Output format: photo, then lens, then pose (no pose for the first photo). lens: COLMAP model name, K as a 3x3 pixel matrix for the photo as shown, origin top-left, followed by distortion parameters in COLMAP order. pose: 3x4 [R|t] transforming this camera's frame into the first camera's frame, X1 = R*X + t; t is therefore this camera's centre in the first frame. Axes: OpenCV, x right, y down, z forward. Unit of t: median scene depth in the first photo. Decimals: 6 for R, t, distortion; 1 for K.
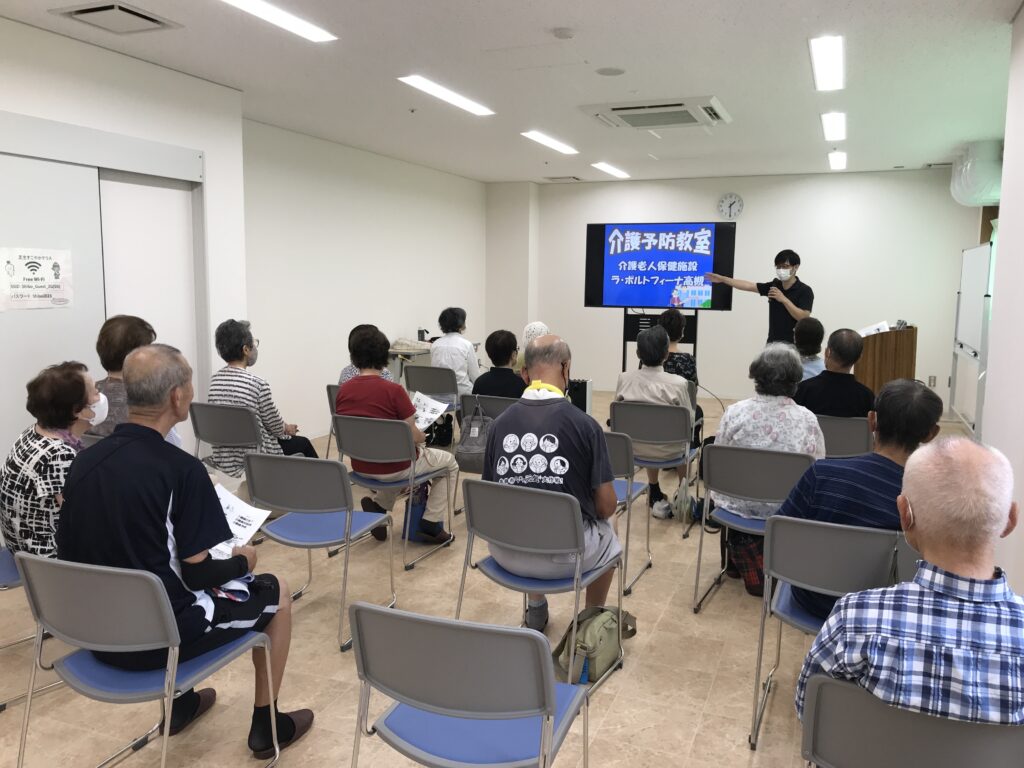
lens RADIAL K [[838.4, 0, 508.5], [0, 838.4, 374.3], [0, 0, 1]] dist [0.021705, -0.007005]
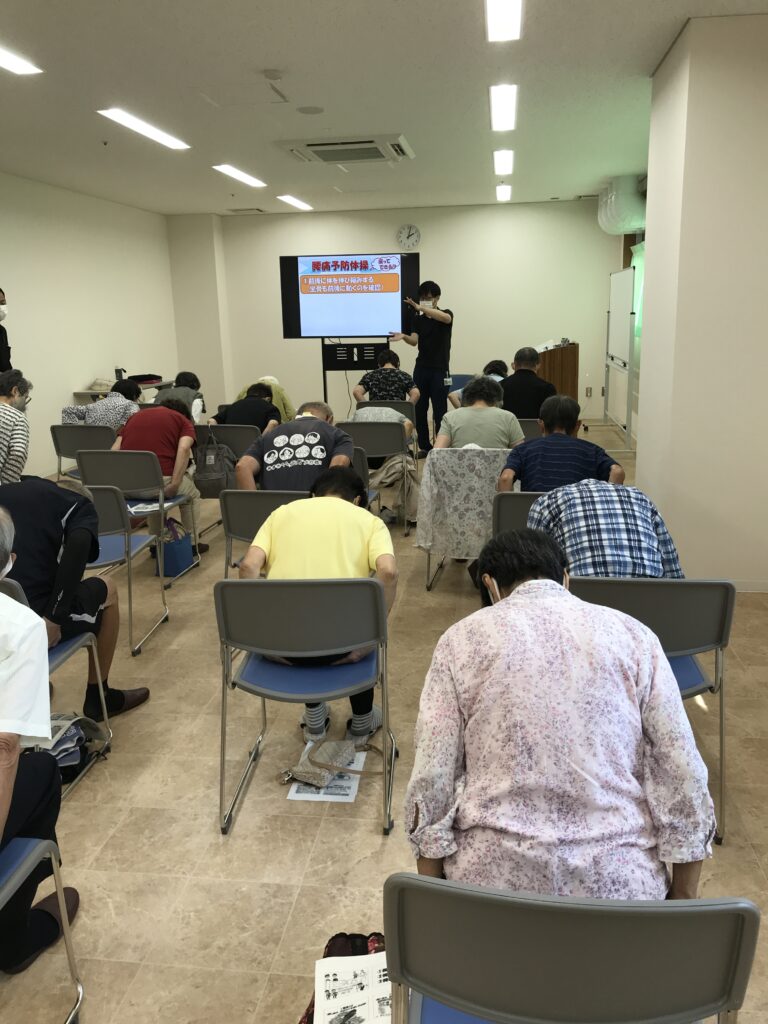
lens RADIAL K [[838.4, 0, 379.4], [0, 838.4, 505.4], [0, 0, 1]] dist [0.021705, -0.007005]
pose [[0.970024, -0.087455, 0.226726, -0.066808], [0.061088, 0.990793, 0.120820, 0.008444], [-0.235205, -0.103348, 0.966436, -0.081653]]
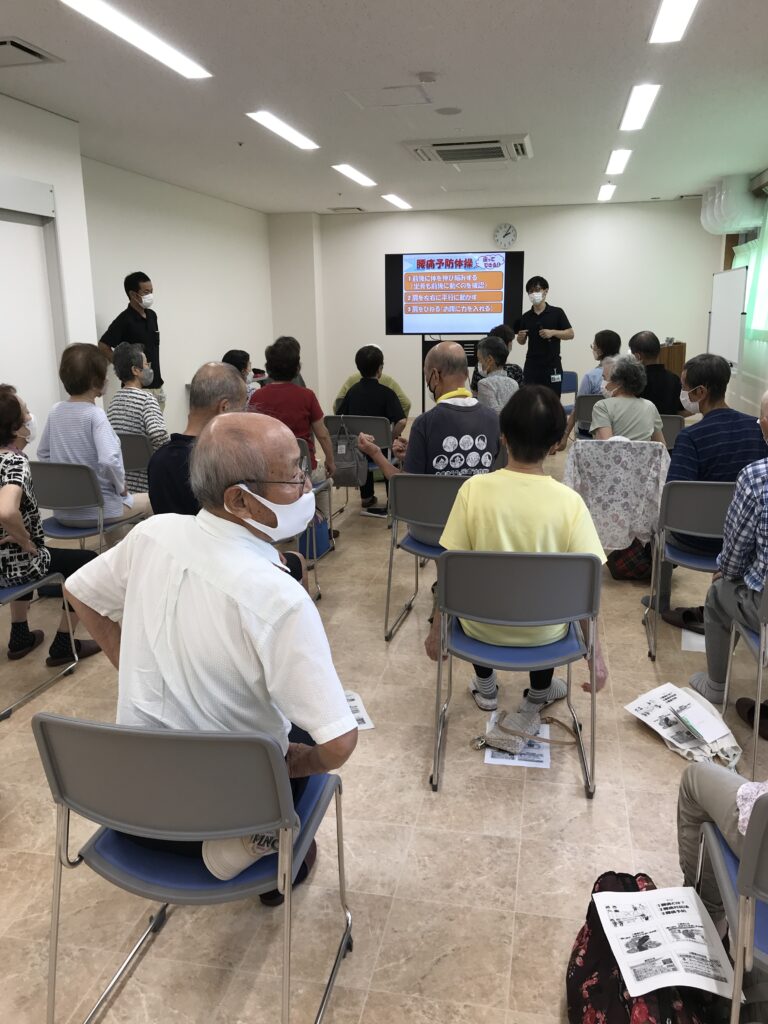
lens RADIAL K [[838.4, 0, 376.7], [0, 838.4, 508.1], [0, 0, 1]] dist [0.021705, -0.007005]
pose [[0.983358, -0.063754, 0.170122, -0.161217], [0.043412, 0.991736, 0.120728, 0.012019], [-0.176413, -0.111333, 0.978000, -0.091353]]
